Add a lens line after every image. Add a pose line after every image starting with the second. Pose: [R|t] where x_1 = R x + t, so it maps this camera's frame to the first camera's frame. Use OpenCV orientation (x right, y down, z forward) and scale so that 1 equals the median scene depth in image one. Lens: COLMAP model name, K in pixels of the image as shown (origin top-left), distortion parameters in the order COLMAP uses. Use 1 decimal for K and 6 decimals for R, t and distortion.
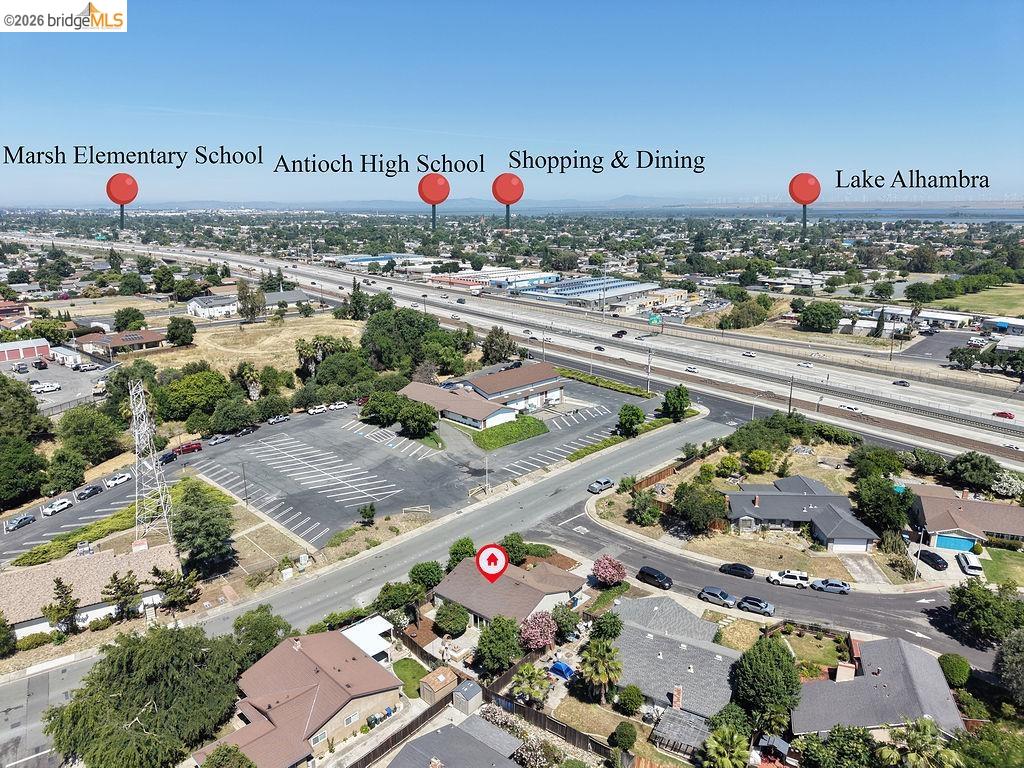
lens RADIAL K [[706.6, 0, 512.0], [0, 706.6, 384.0], [0, 0, 1]] dist [0.006583, -0.003662]
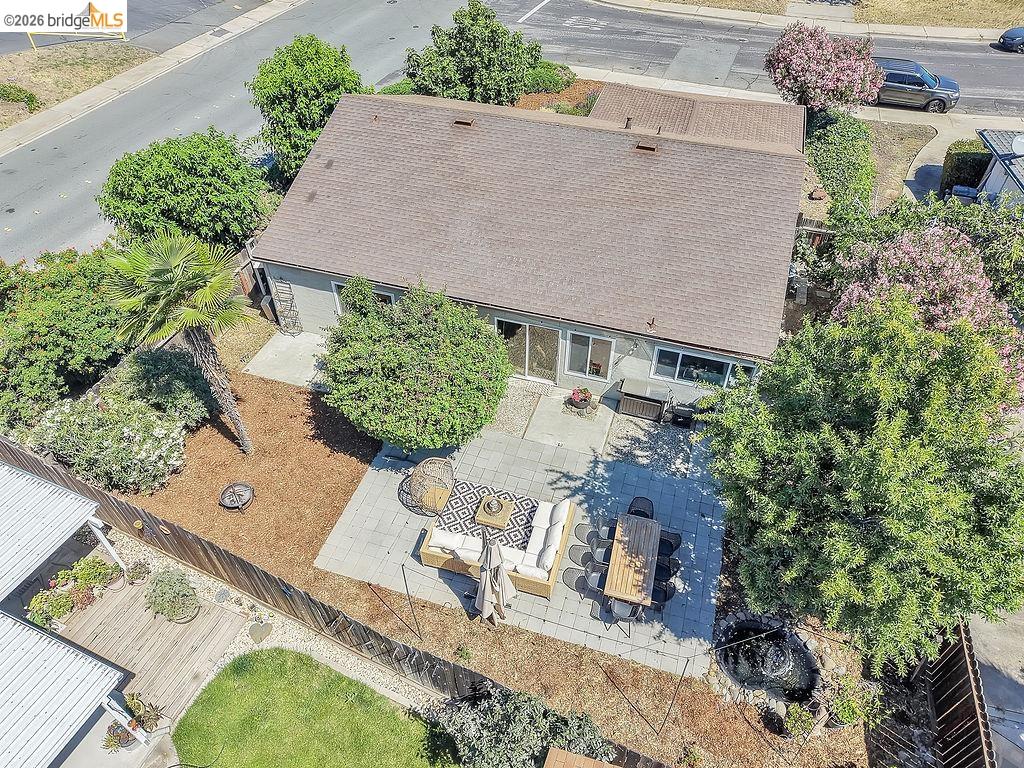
lens RADIAL K [[706.6, 0, 512.0], [0, 706.6, 384.0], [0, 0, 1]] dist [0.006583, -0.003662]
pose [[0.926497, -0.265864, 0.266308, -0.101123], [0.102782, 0.859579, 0.500560, 0.215942], [-0.361994, -0.436395, 0.823723, 0.744539]]
